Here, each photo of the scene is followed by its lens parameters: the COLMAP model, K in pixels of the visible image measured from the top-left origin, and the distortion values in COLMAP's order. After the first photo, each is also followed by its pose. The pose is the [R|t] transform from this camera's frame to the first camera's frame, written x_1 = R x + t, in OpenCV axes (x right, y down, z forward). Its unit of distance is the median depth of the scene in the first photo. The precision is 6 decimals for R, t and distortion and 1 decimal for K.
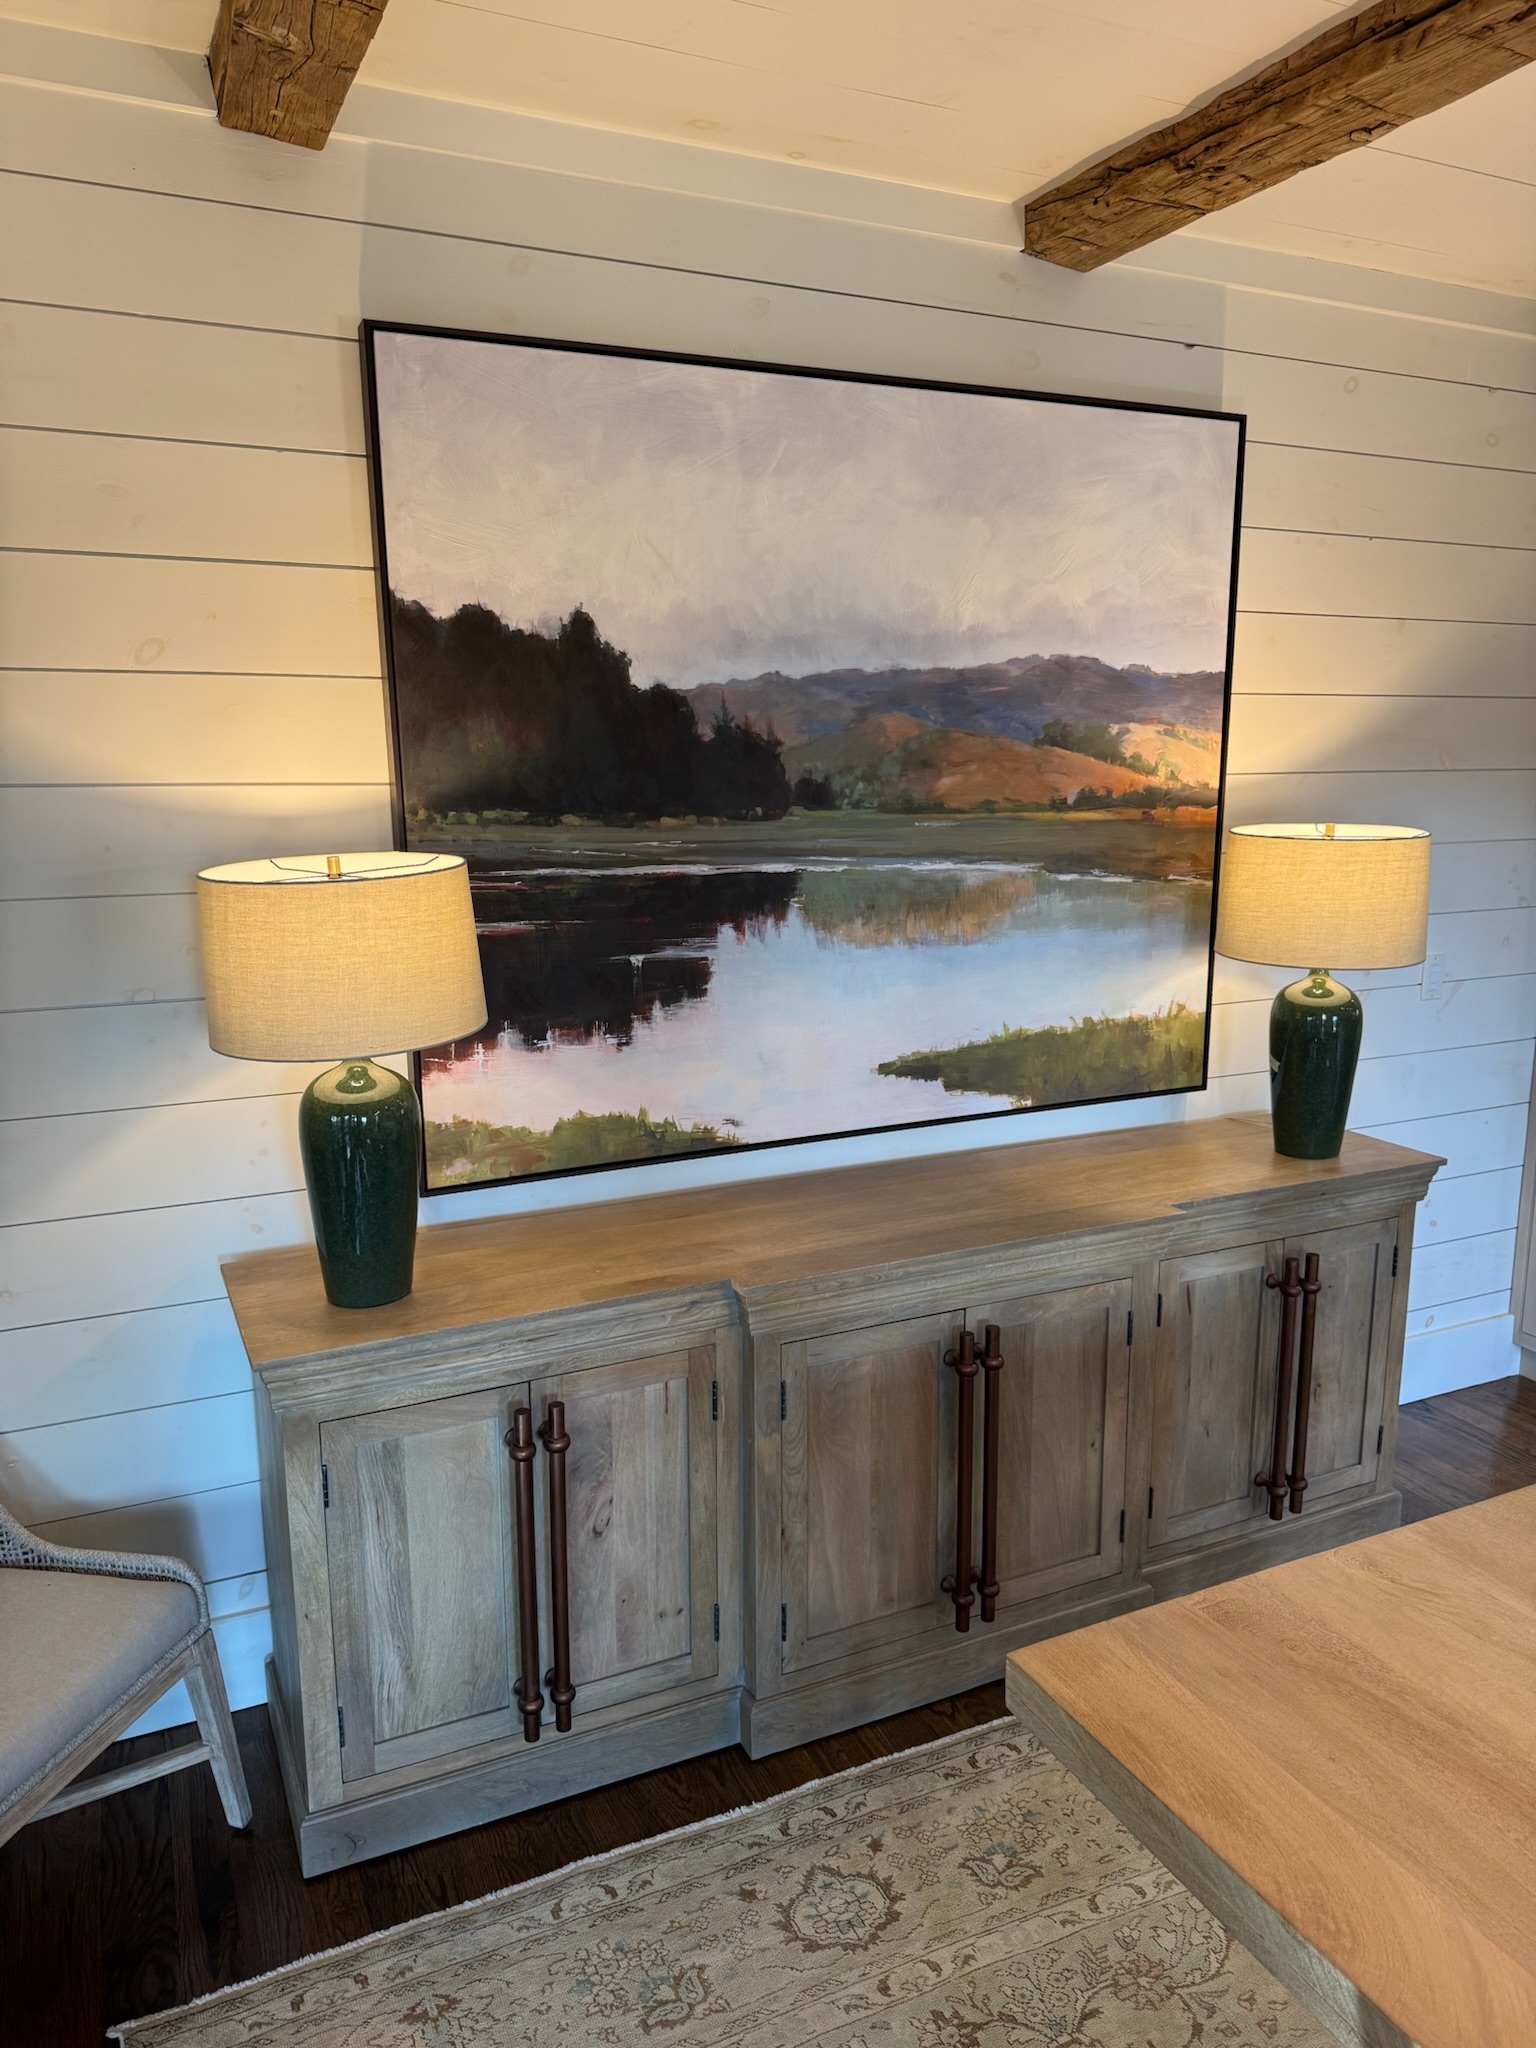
lens RADIAL K [[1471.9, 0, 761.7], [0, 1471.9, 1062.4], [0, 0, 1]] dist [0.142584, -0.245244]
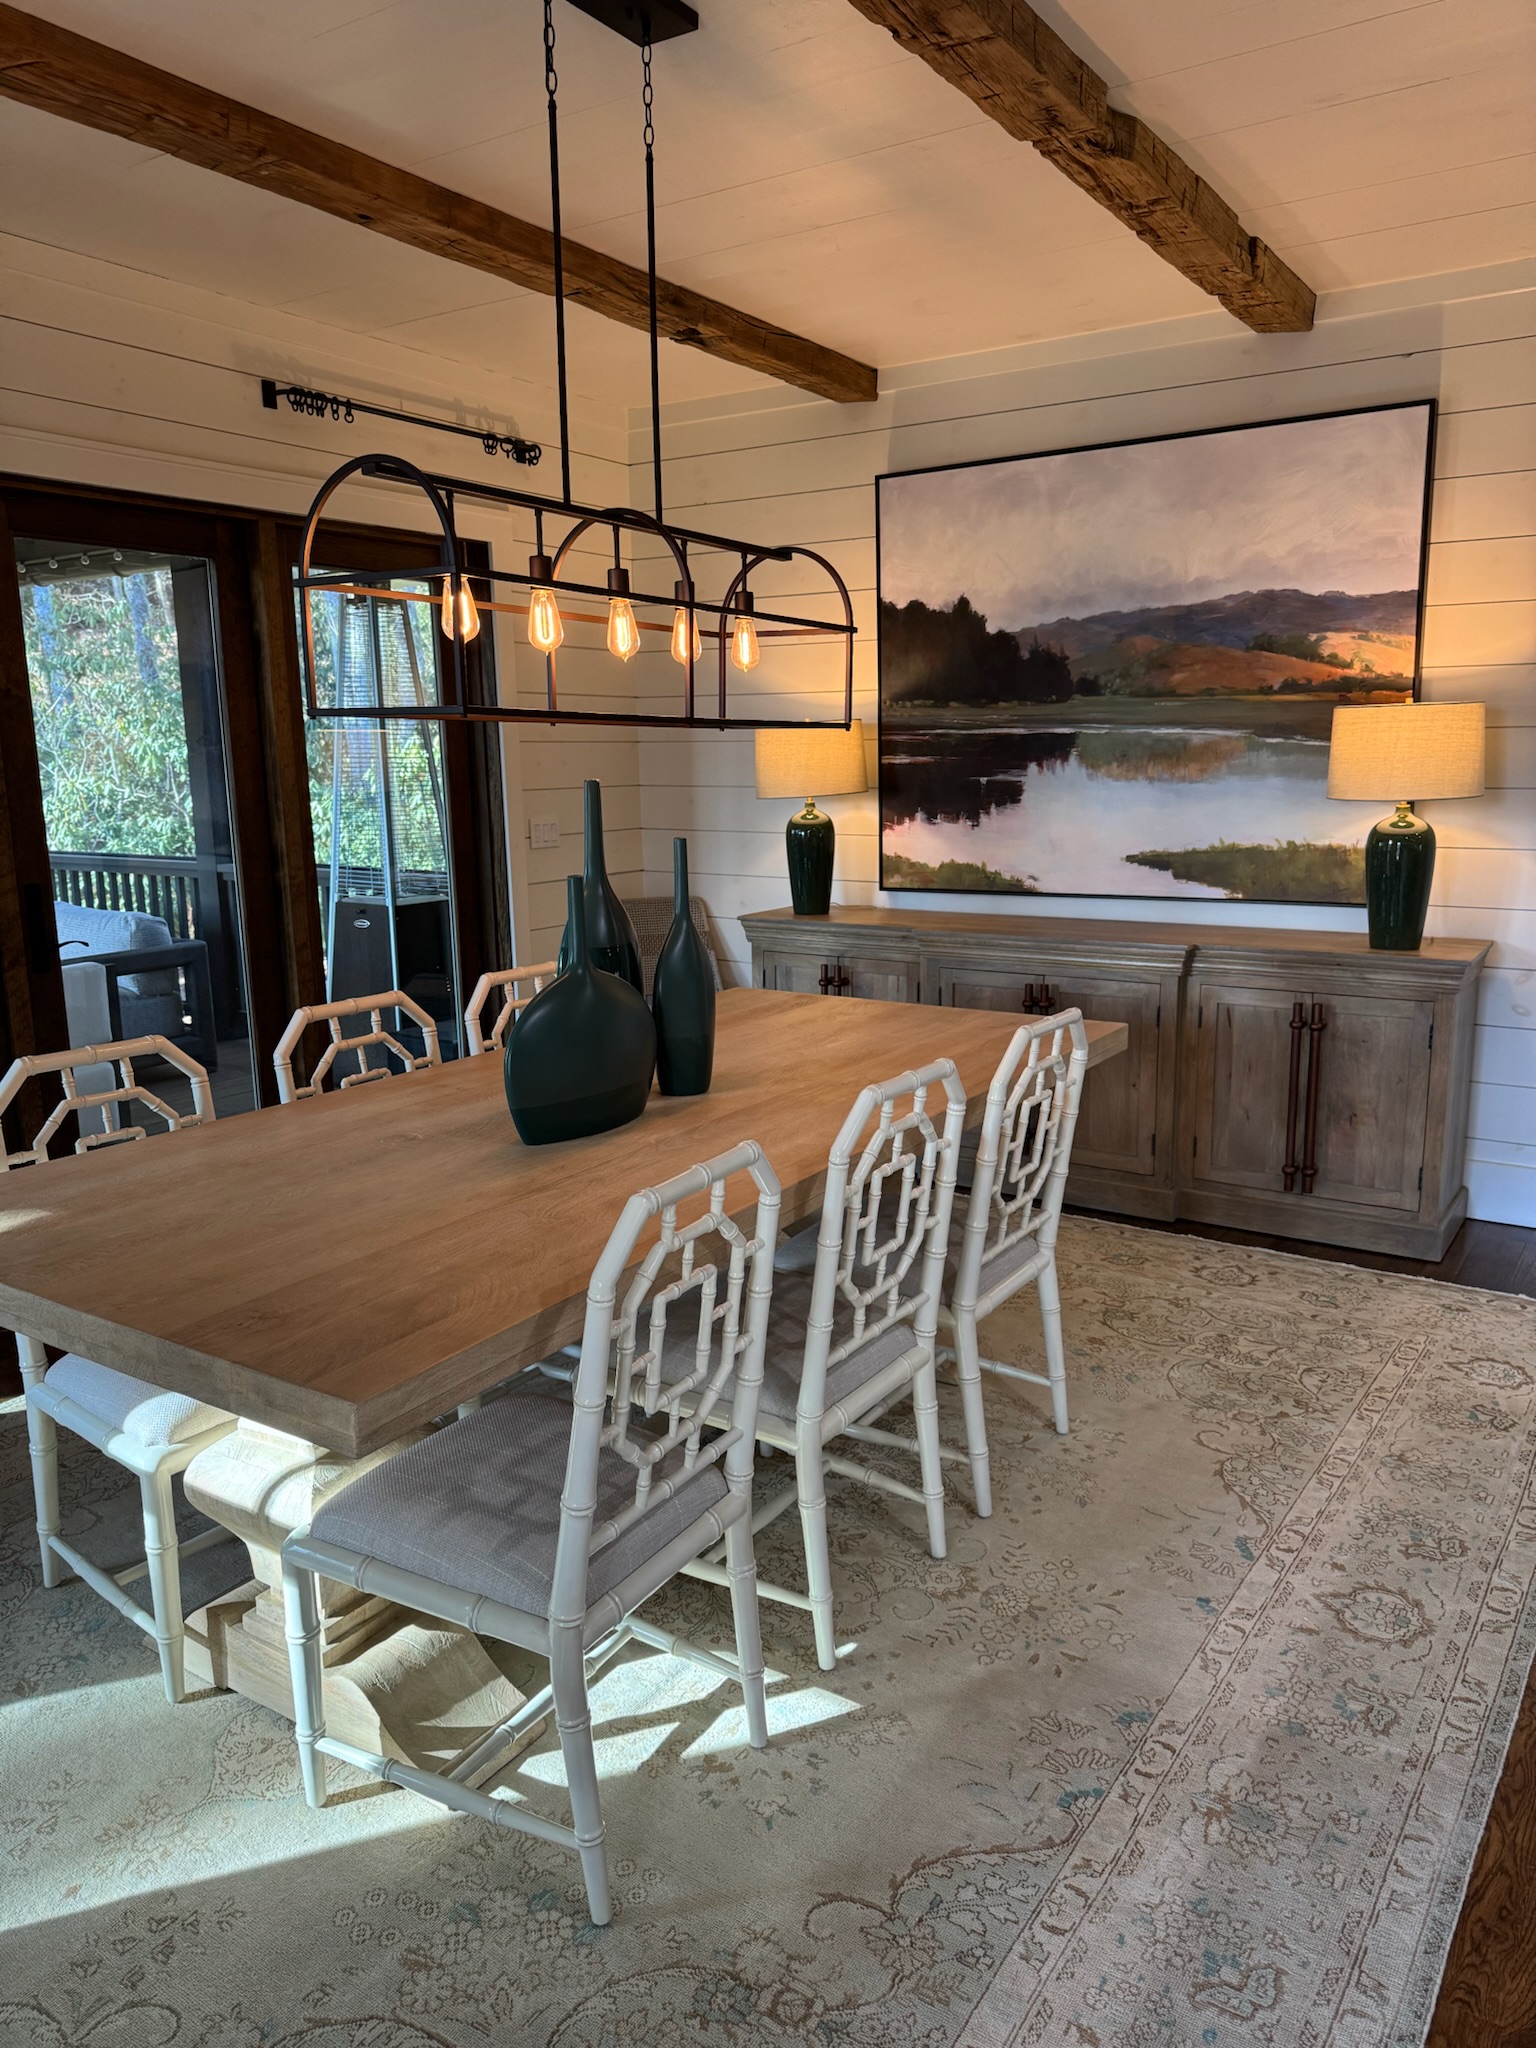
lens RADIAL K [[1471.9, 0, 761.7], [0, 1471.9, 1062.4], [0, 0, 1]] dist [0.142584, -0.245244]
pose [[0.518885, 0.170131, -0.837743, 1.317684], [-0.172583, 0.980665, 0.092261, 0.147309], [0.837241, 0.096708, 0.538214, -0.203158]]
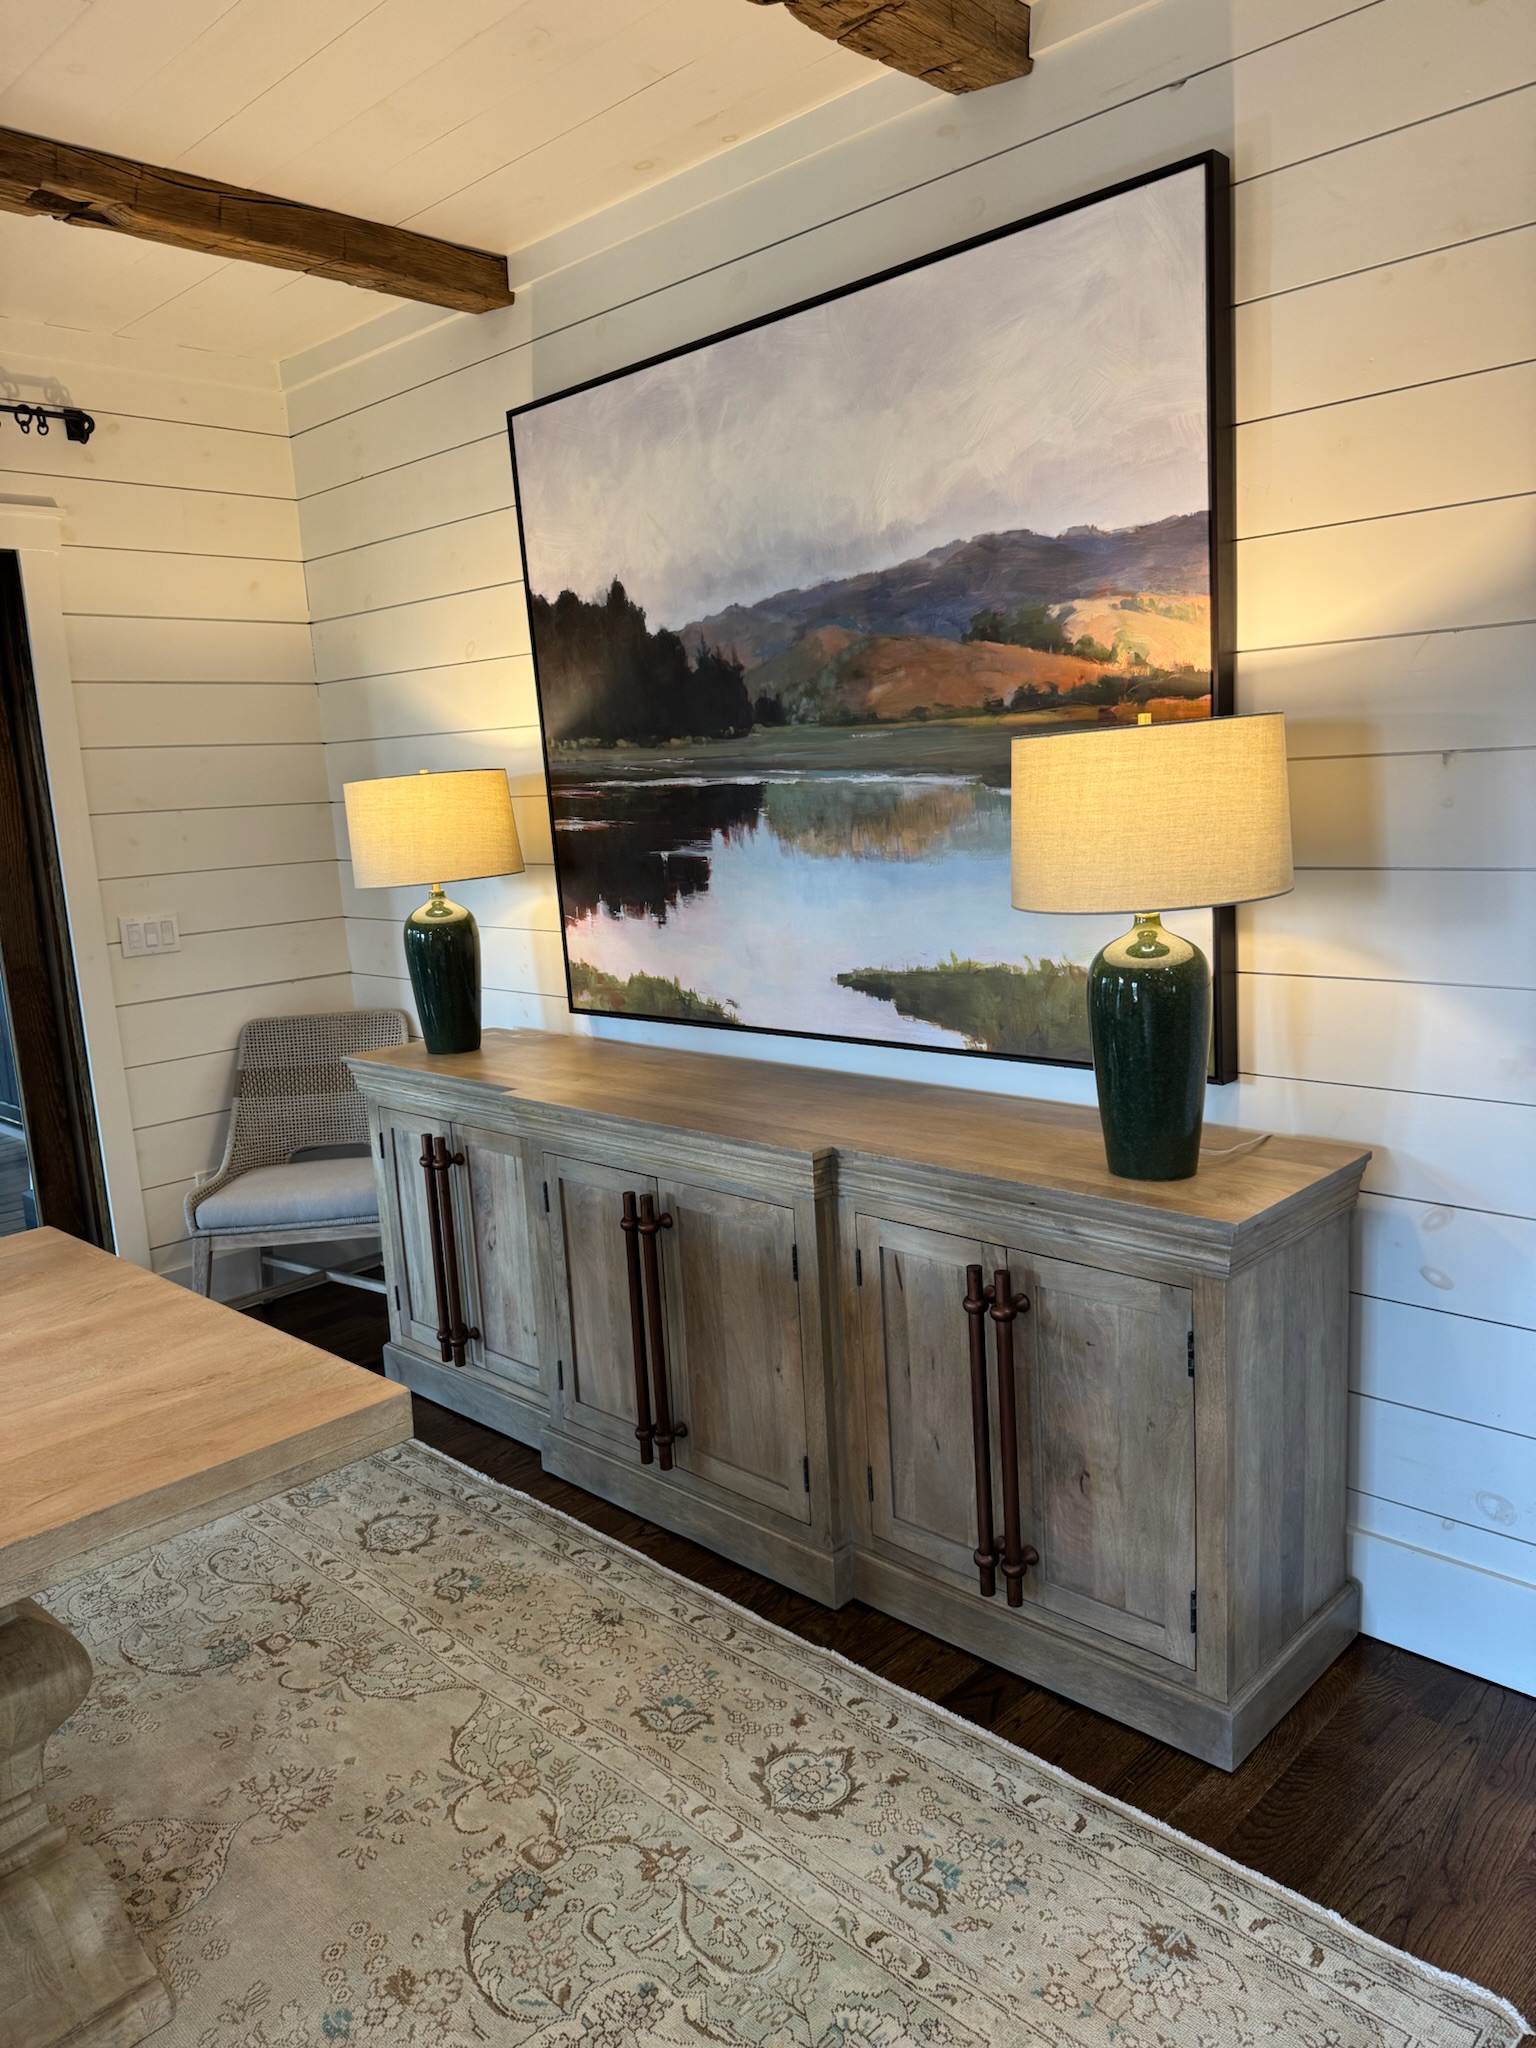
lens RADIAL K [[1436.5, 0, 761.6], [0, 1436.5, 1067.9], [0, 0, 1]] dist [0.123138, -0.173735]
pose [[0.338670, 0.167117, -0.925945, 1.029613], [-0.149860, 0.981119, 0.122263, -0.050820], [0.928895, 0.097355, 0.357319, 0.614262]]
